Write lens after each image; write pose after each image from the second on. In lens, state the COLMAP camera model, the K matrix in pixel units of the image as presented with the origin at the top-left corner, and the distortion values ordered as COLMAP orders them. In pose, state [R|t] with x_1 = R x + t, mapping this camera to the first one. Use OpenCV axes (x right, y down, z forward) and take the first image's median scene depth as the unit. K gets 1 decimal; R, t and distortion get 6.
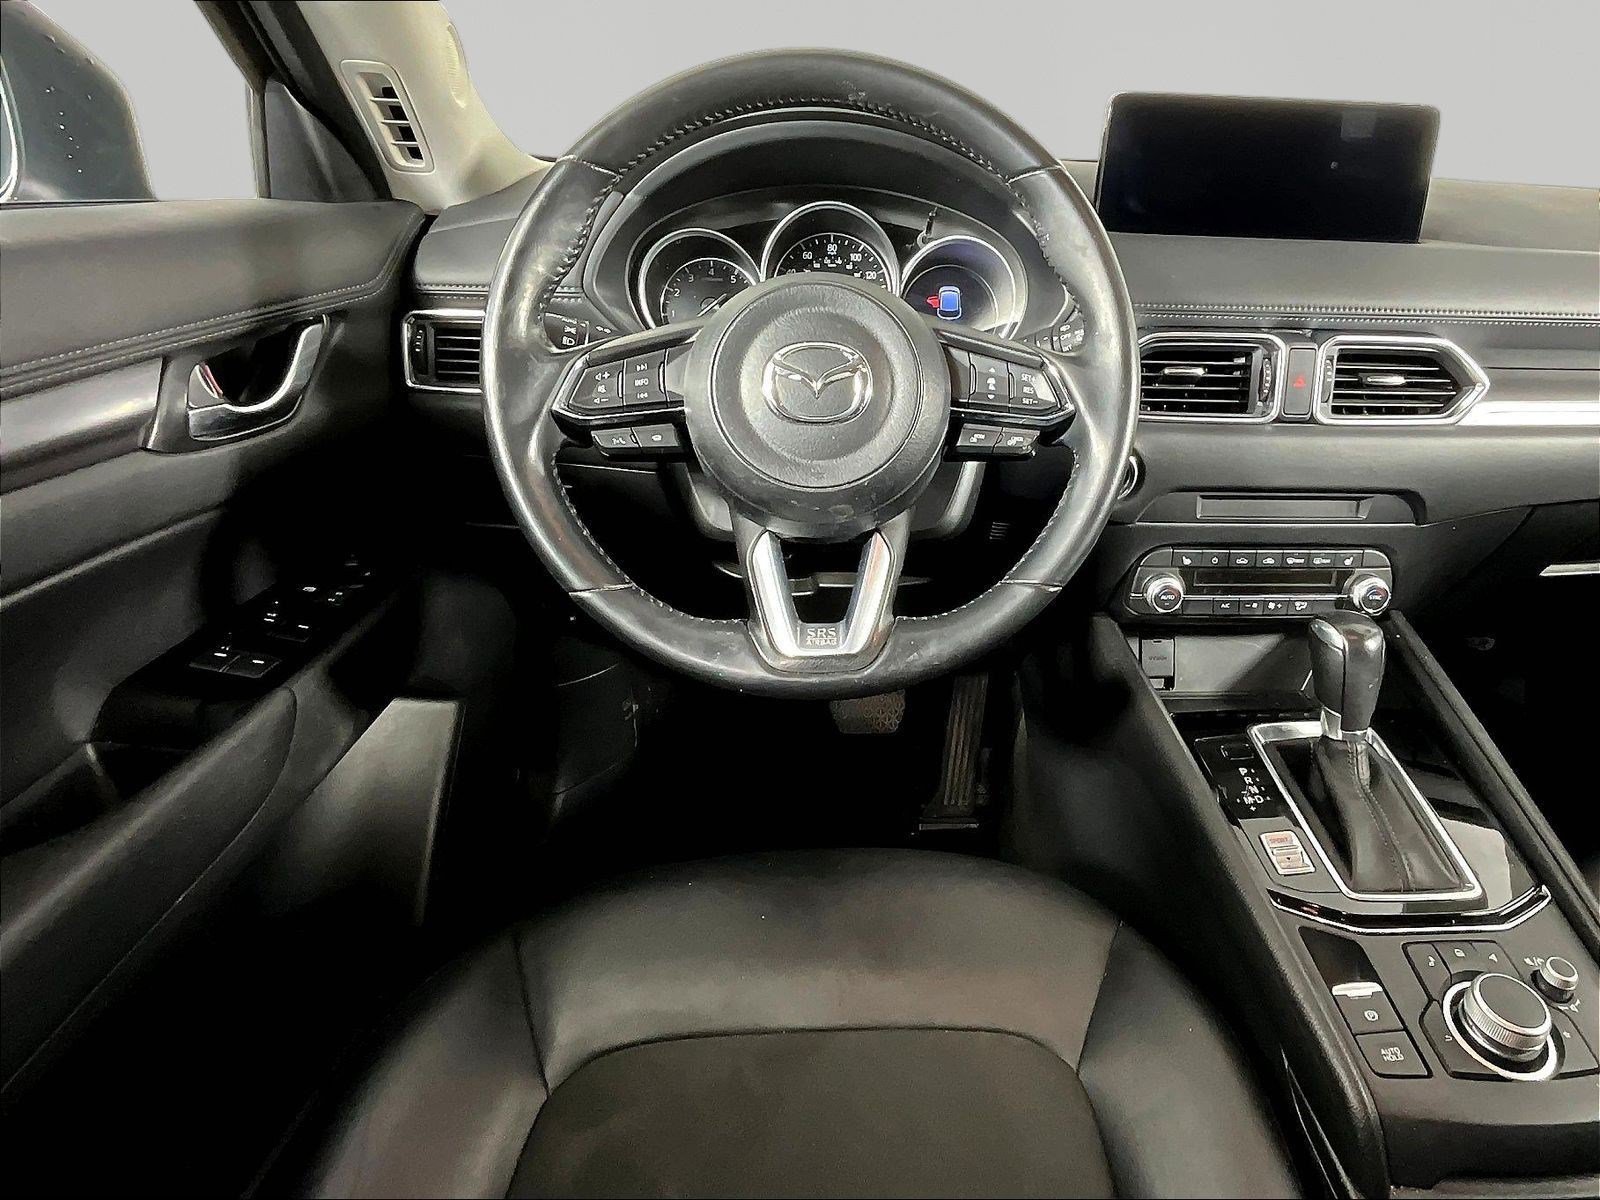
lens RADIAL K [[603.6, 0, 798.8], [0, 603.6, -65.7], [0, 0, 1]] dist [0.005625, -0.001794]
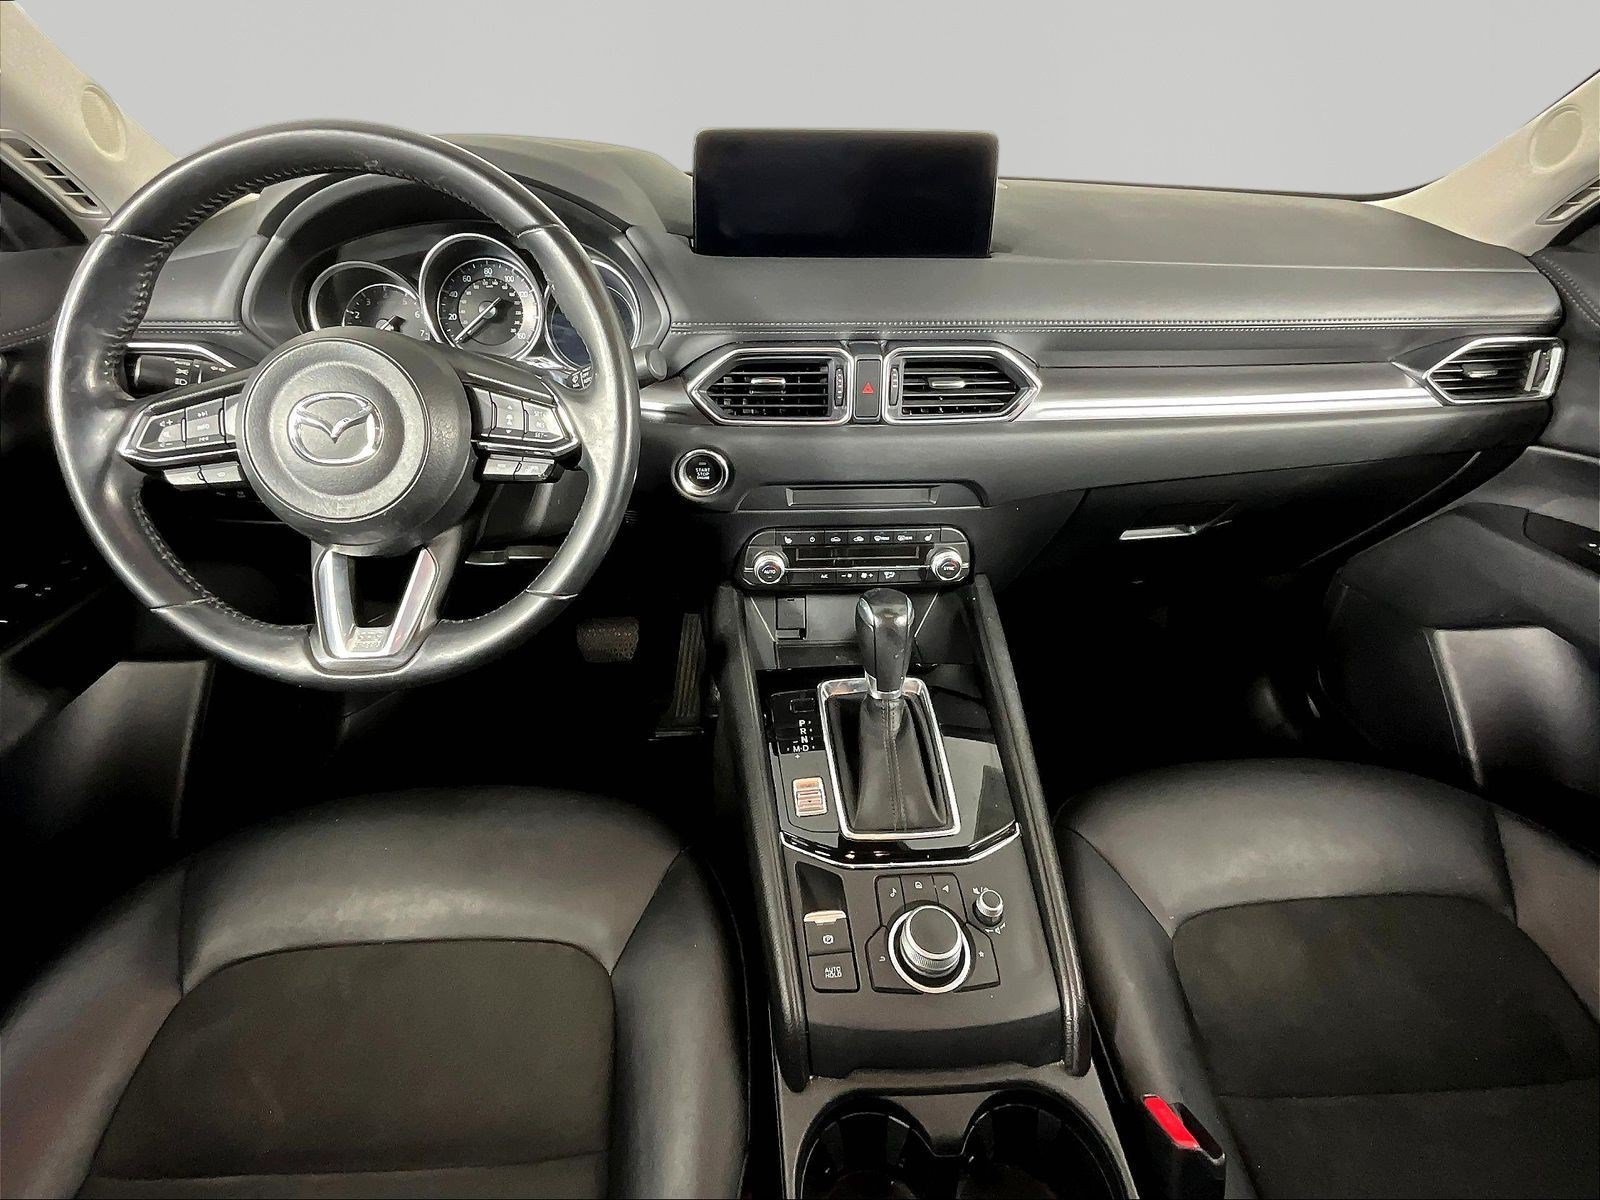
lens RADIAL K [[603.6, 0, 798.8], [0, 603.6, -65.7], [0, 0, 1]] dist [0.005625, -0.001794]
pose [[0.998567, -0.051143, -0.015749, 0.758721], [0.052410, 0.994119, 0.094765, -0.158023], [0.010810, -0.095455, 0.995375, 0.019983]]
